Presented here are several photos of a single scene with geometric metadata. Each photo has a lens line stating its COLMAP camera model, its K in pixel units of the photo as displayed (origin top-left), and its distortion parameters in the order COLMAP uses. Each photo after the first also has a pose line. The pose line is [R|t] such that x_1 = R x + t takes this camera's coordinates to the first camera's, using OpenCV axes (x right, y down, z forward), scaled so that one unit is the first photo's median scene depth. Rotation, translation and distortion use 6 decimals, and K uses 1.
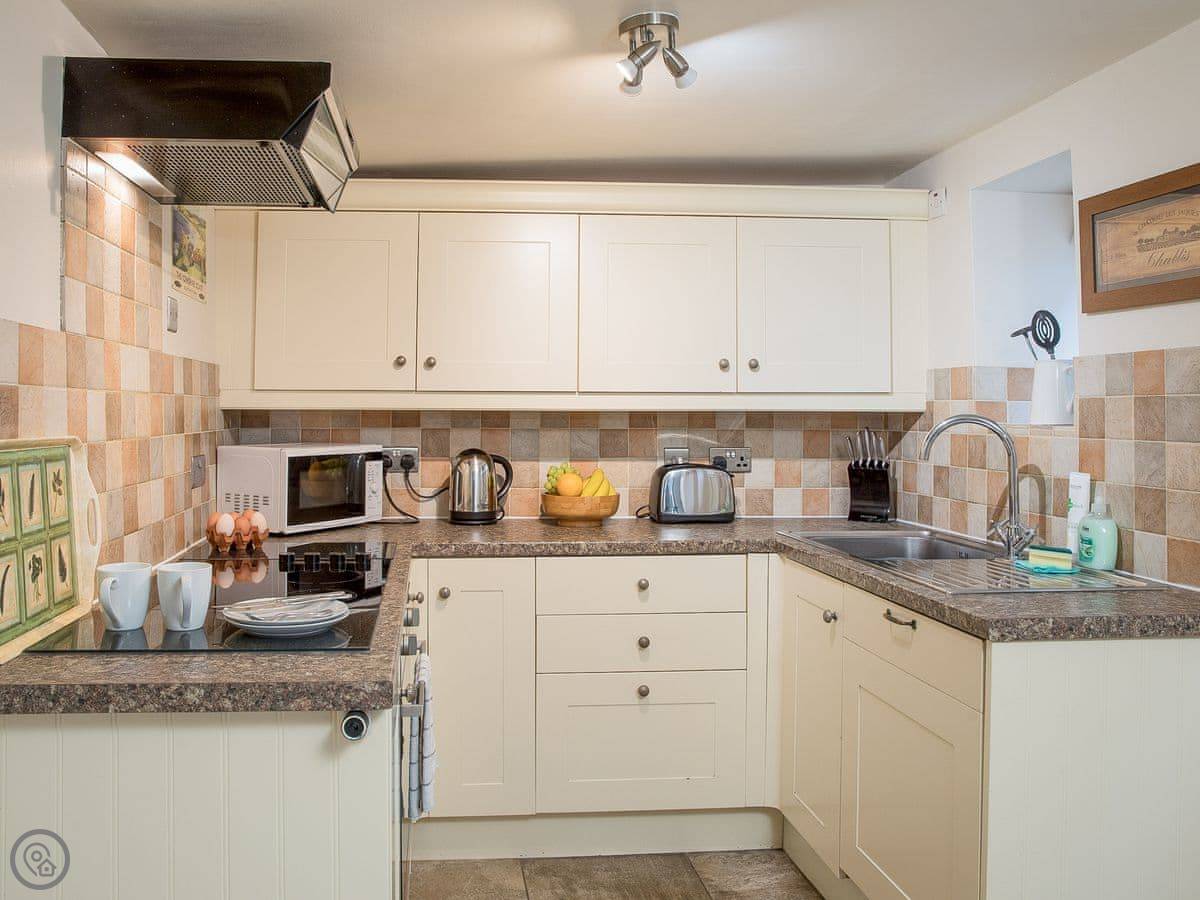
lens RADIAL K [[940.1, 0, 600.5], [0, 940.1, 417.8], [0, 0, 1]] dist [-0.075756, 0.053936]
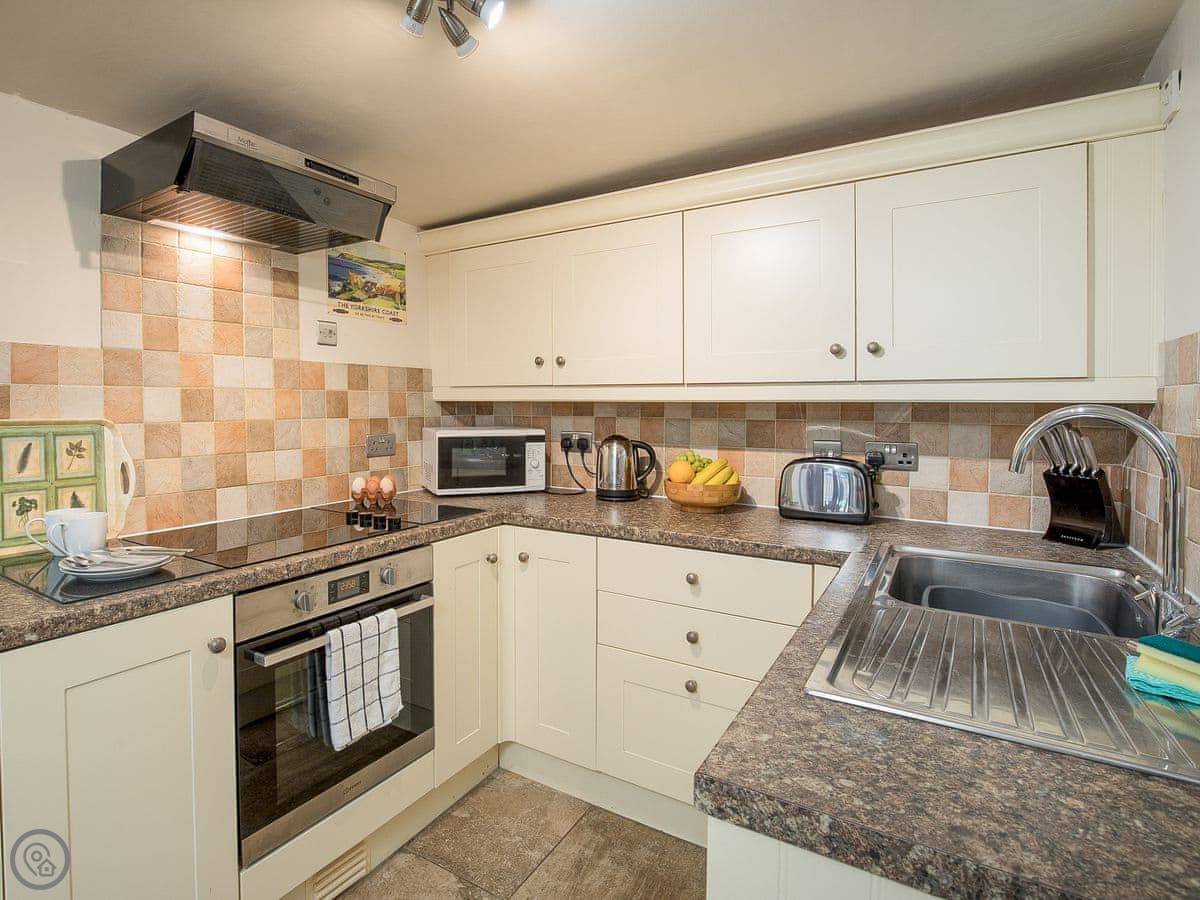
lens RADIAL K [[635.0, 0, 598.3], [0, 635.0, 431.4], [0, 0, 1]] dist [-0.018246, 0.000257]
pose [[0.770217, 0.027568, -0.637185, 0.342437], [-0.005436, 0.999313, 0.036664, 0.000030], [0.637758, -0.024776, 0.769838, 0.379705]]
